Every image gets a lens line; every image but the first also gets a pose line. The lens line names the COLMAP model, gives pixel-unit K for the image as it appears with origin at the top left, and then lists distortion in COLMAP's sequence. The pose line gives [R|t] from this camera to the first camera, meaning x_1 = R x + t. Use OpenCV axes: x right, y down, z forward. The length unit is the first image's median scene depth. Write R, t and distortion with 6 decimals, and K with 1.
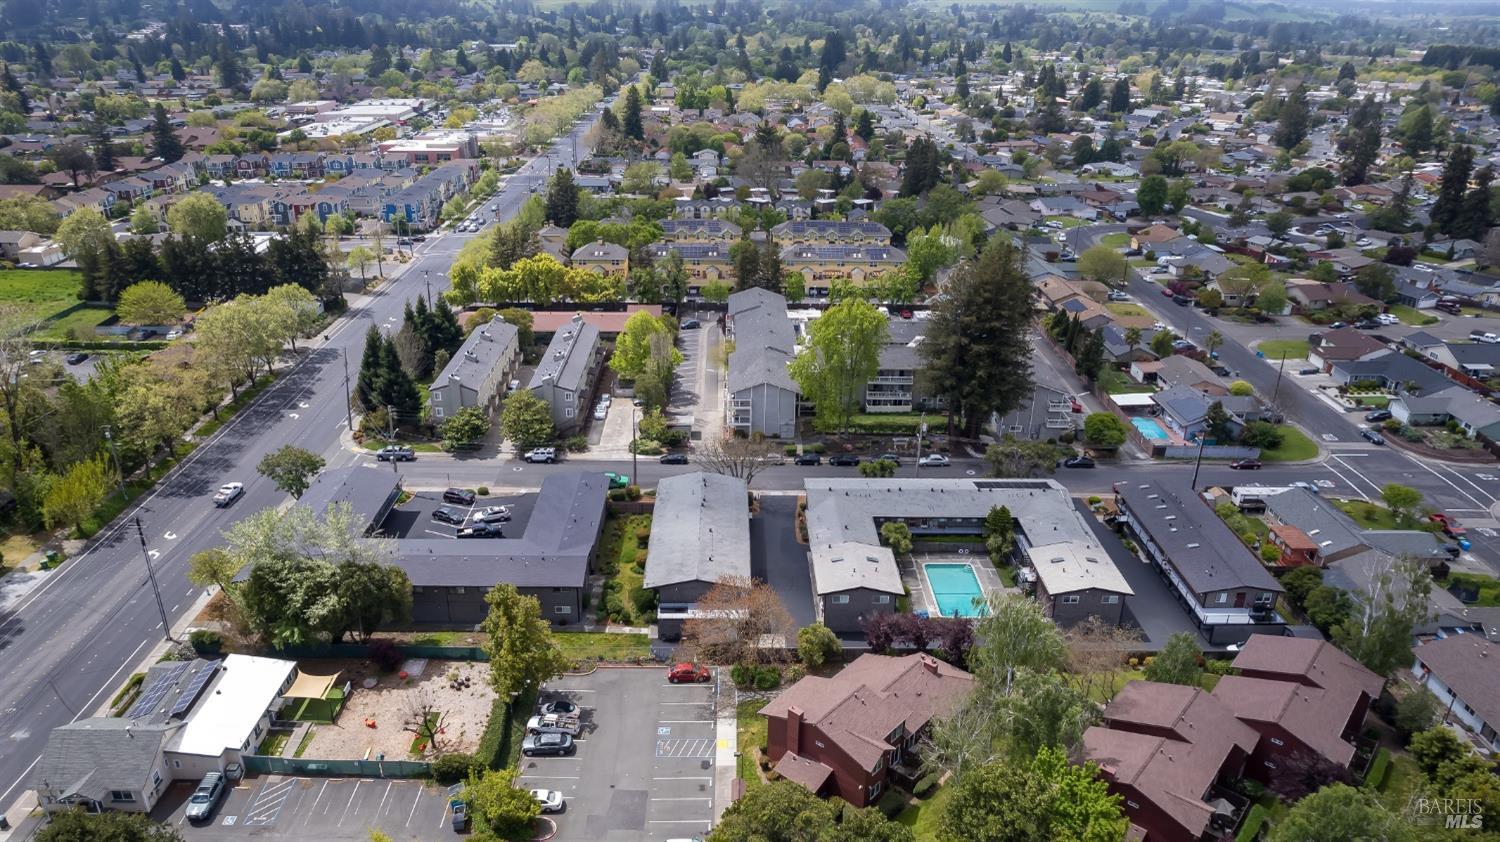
lens RADIAL K [[1072.0, 0, 750.0], [0, 1072.0, 421.0], [0, 0, 1]] dist [-0.076409, 0.065781]
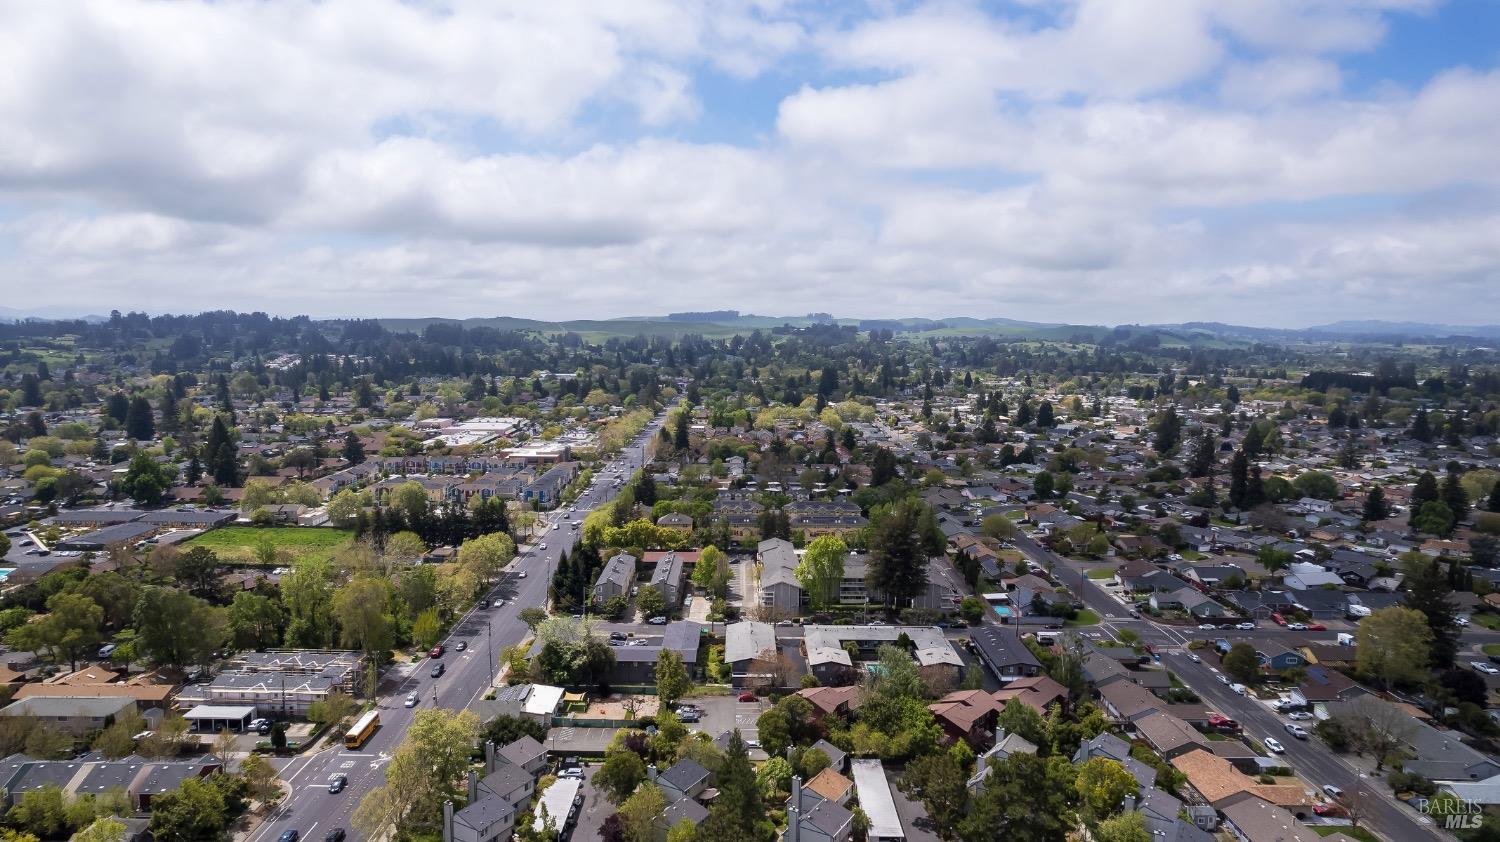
lens RADIAL K [[1072.0, 0, 750.0], [0, 1072.0, 421.0], [0, 0, 1]] dist [-0.076409, 0.065781]
pose [[0.999981, -0.001174, -0.006125, -0.014407], [-0.000579, 0.960408, -0.278598, 0.105121], [0.006209, 0.278596, 0.960388, -0.411551]]
